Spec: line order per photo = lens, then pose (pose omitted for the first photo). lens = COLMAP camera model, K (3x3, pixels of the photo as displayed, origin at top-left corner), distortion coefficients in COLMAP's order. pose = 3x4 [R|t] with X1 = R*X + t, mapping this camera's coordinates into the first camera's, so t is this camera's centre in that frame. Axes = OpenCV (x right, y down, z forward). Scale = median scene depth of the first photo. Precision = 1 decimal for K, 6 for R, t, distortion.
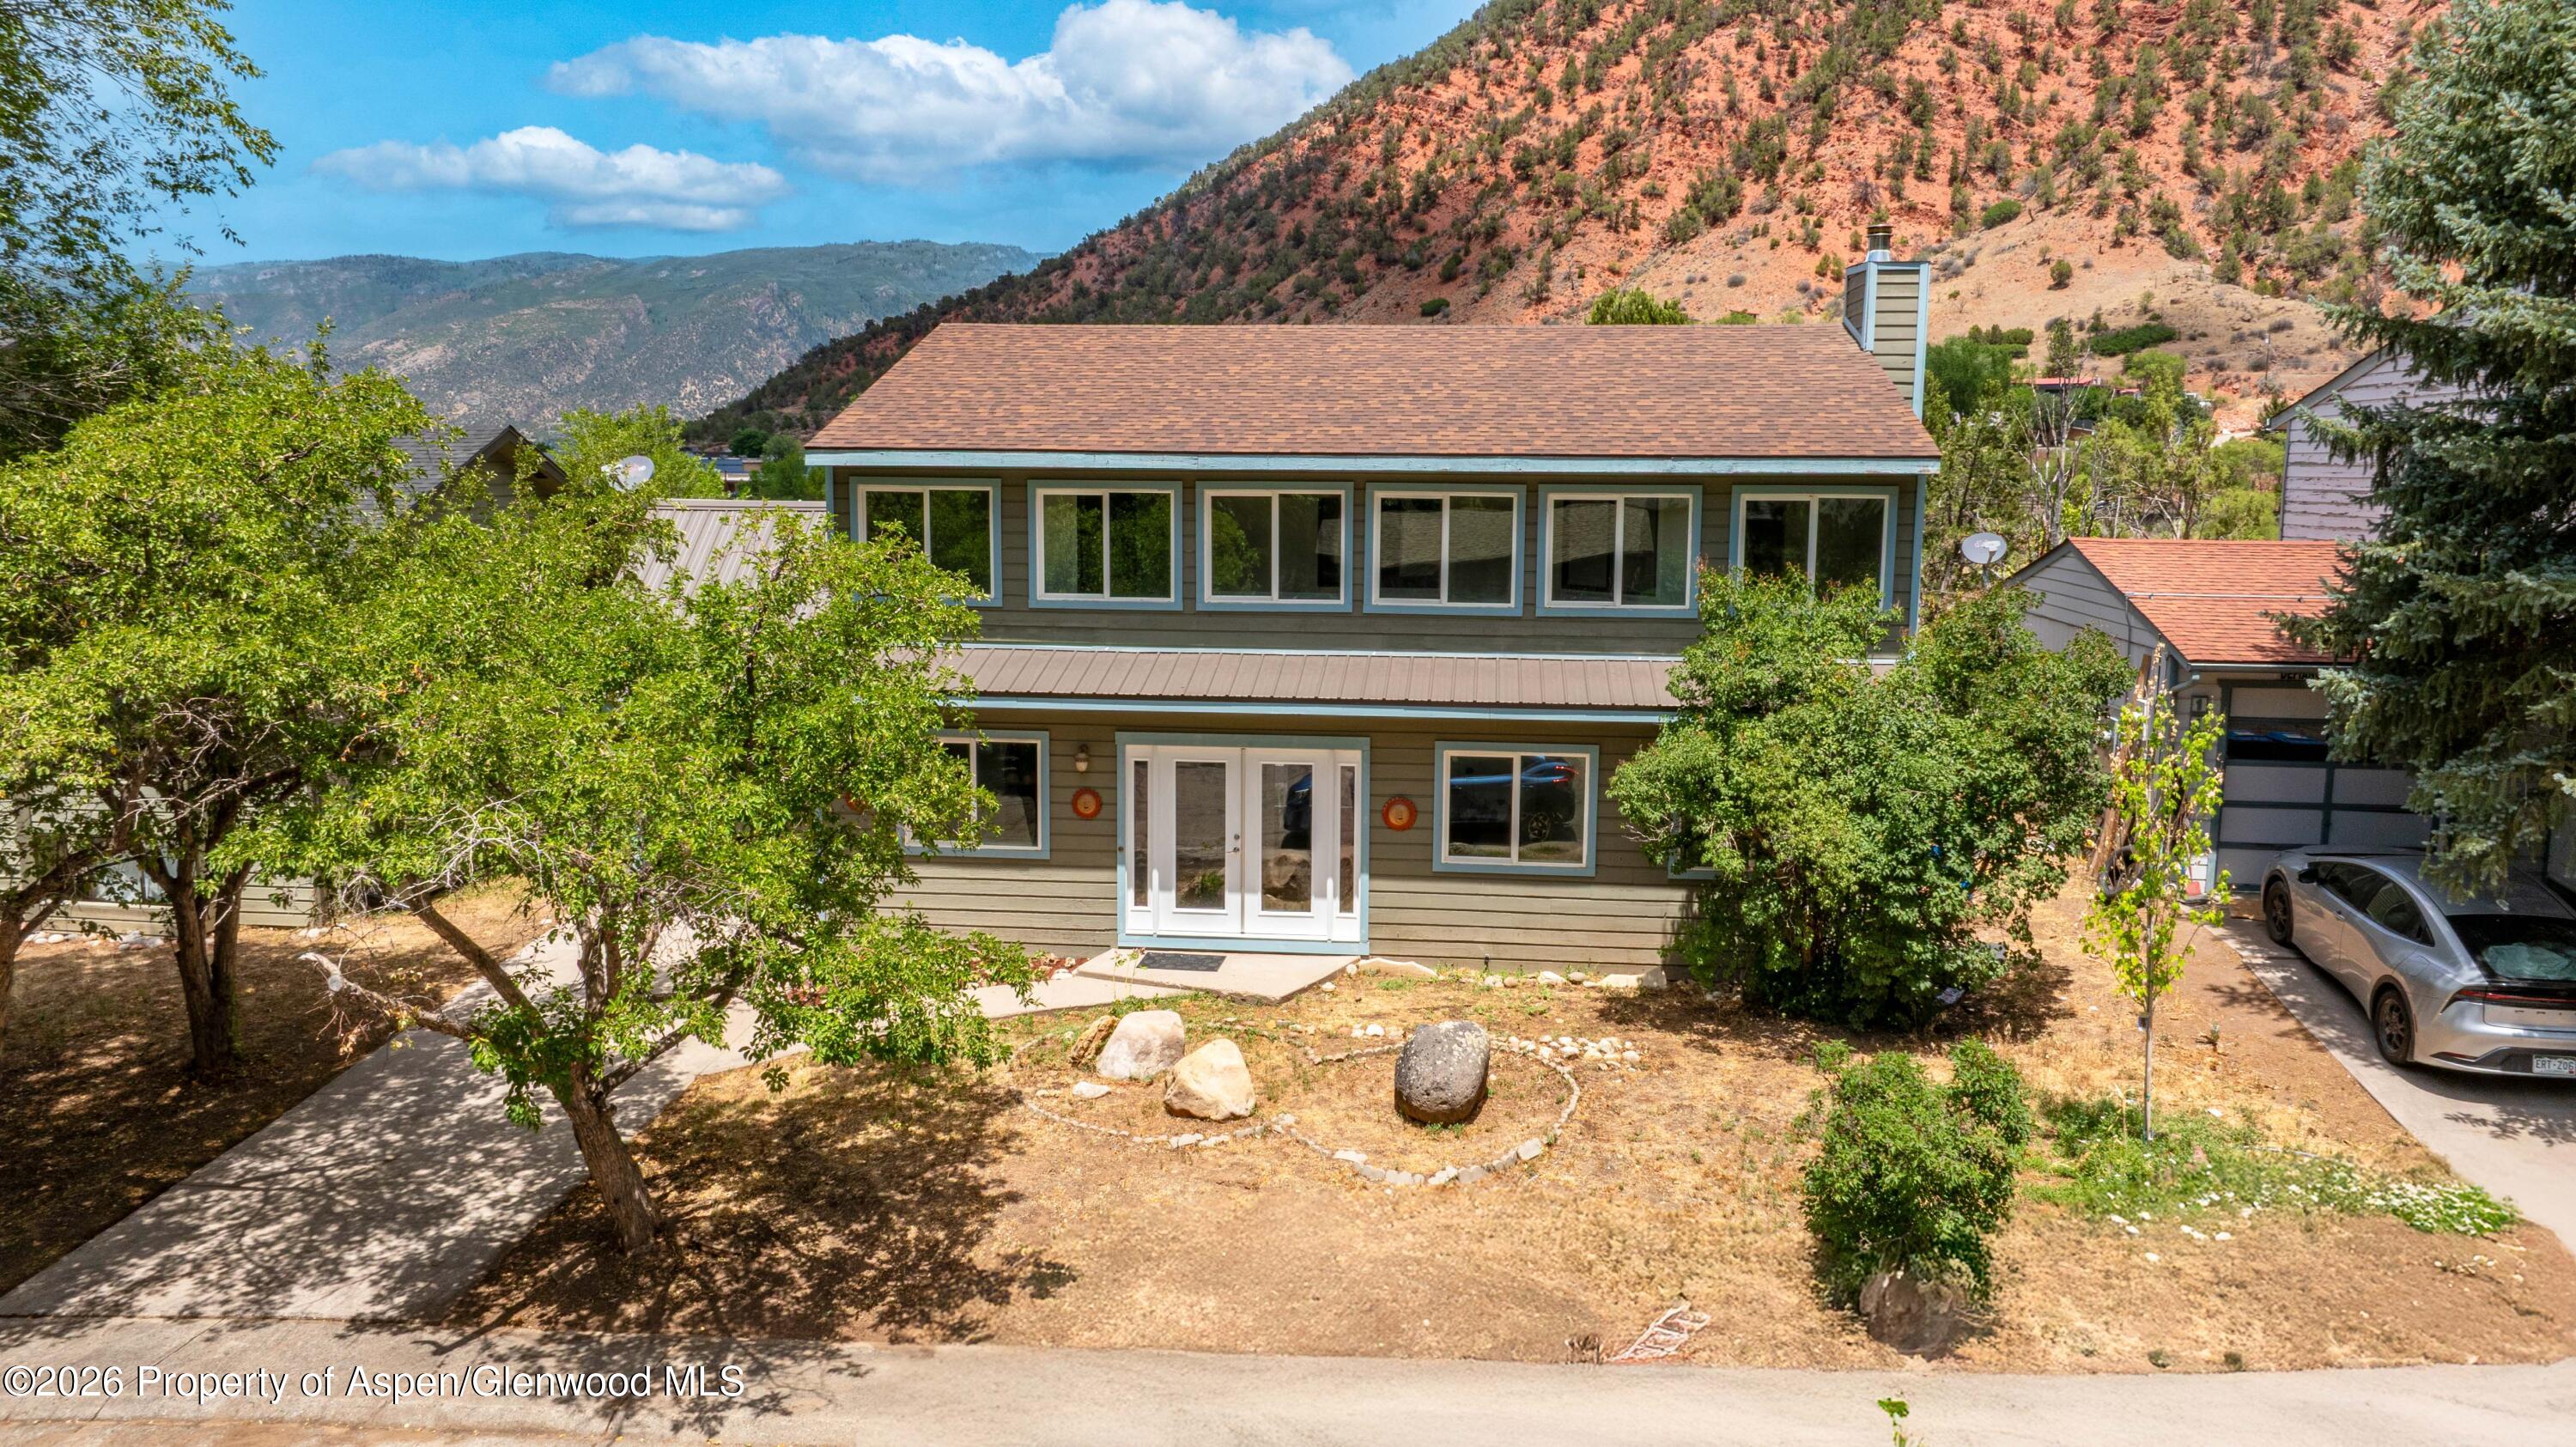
lens RADIAL K [[1804.1, 0, 1288.0], [0, 1804.1, 723.5], [0, 0, 1]] dist [0.043758, -0.135665]
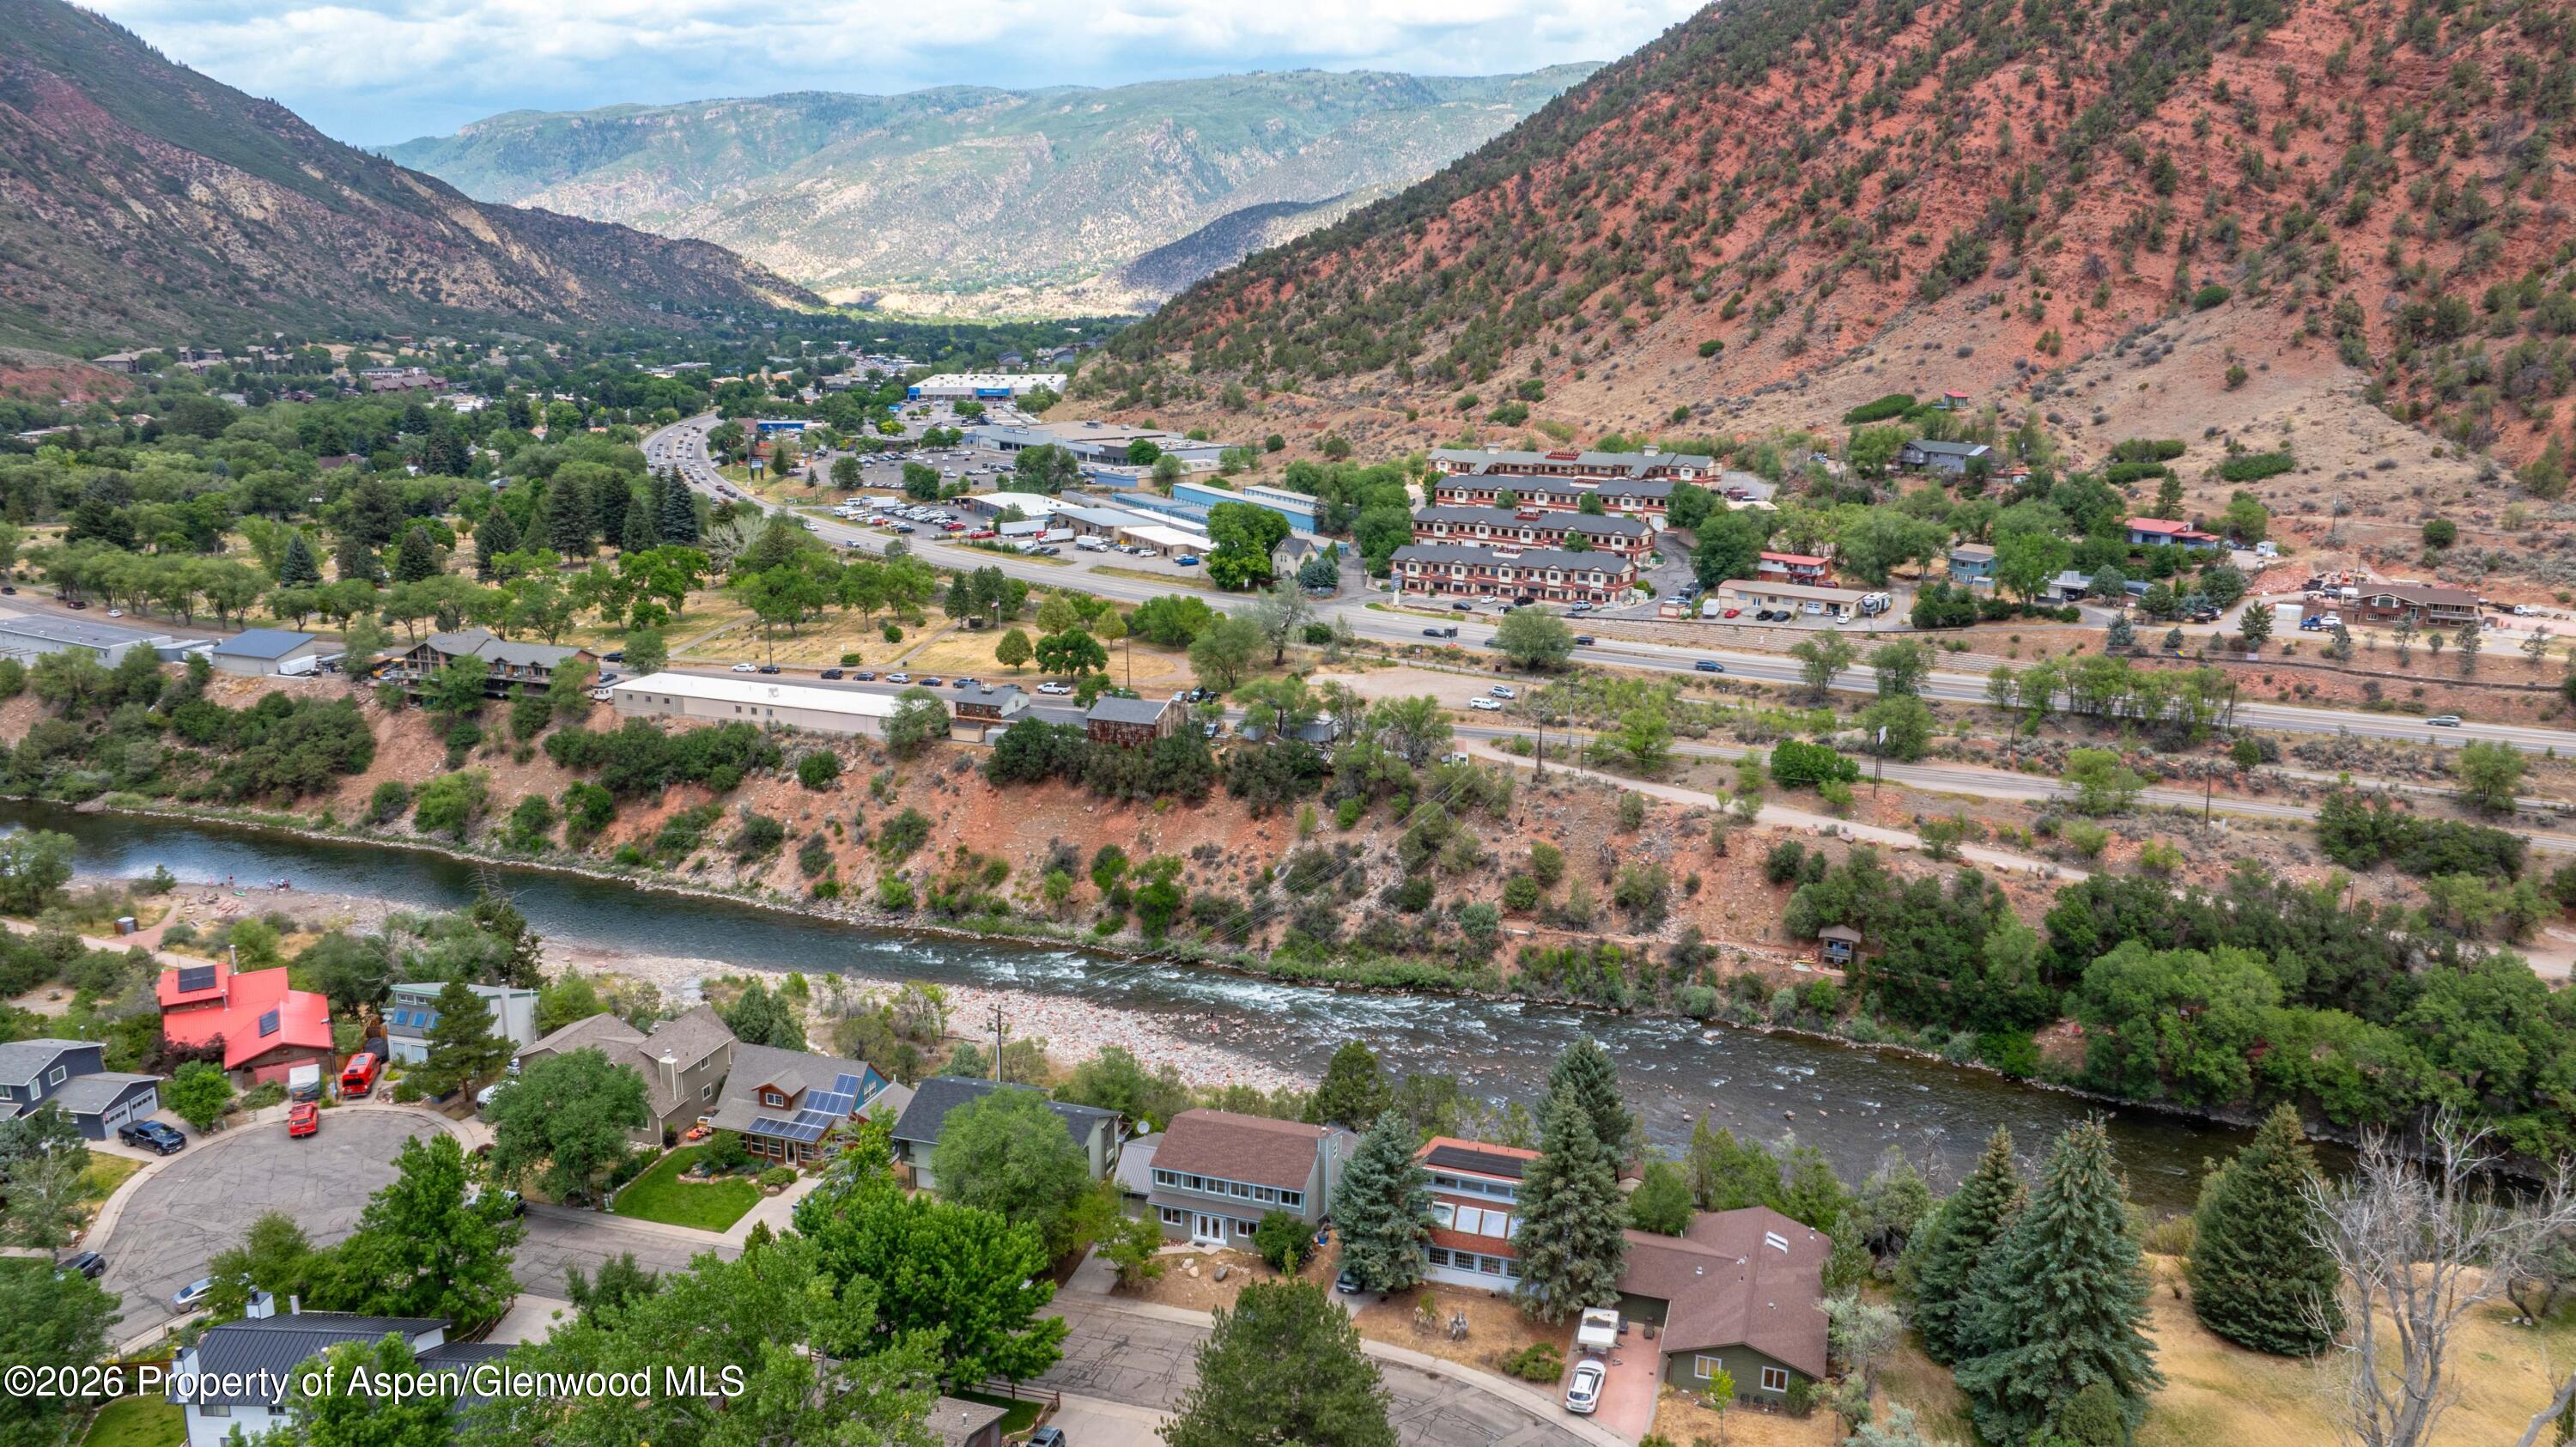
lens RADIAL K [[1786.1, 0, 1288.0], [0, 1786.1, 723.5], [0, 0, 1]] dist [-0.002478, 0.003071]
pose [[0.978521, 0.045528, -0.201055, 0.056085], [-0.026932, 0.995181, 0.094279, -0.090116], [0.204379, -0.086839, 0.975032, -0.193350]]
